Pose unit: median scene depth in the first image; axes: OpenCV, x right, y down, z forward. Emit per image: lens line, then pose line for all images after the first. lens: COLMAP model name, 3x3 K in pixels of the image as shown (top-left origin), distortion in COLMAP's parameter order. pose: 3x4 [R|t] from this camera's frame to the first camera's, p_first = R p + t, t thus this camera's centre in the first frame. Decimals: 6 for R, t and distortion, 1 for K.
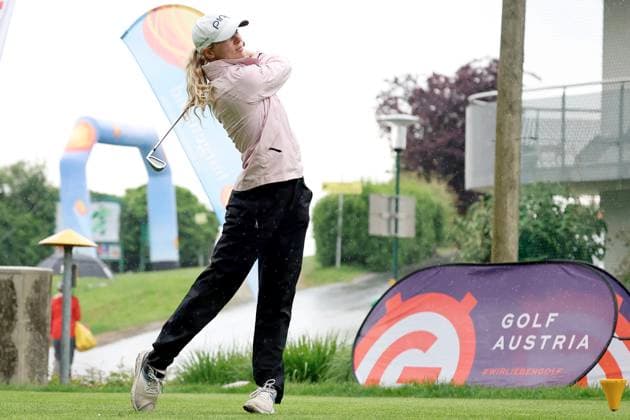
lens RADIAL K [[4165.9, 0, 268.4], [0, 4165.9, 210.1], [0, 0, 1]] dist [1.845707, -30.393483]
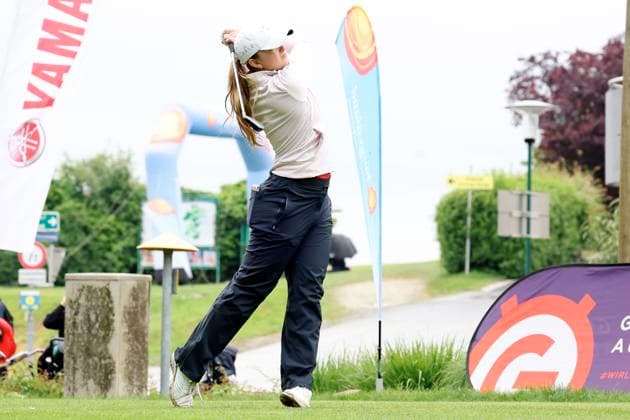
lens RADIAL K [[4039.3, 0, 315.0], [0, 4039.3, 210.0], [0, 0, 1]] dist [1.356590, 15.898212]
pose [[0.999854, -0.009485, -0.014224, -0.002488], [0.009479, 0.999955, -0.000495, 0.000411], [0.014228, 0.000360, 0.999899, 0.130900]]
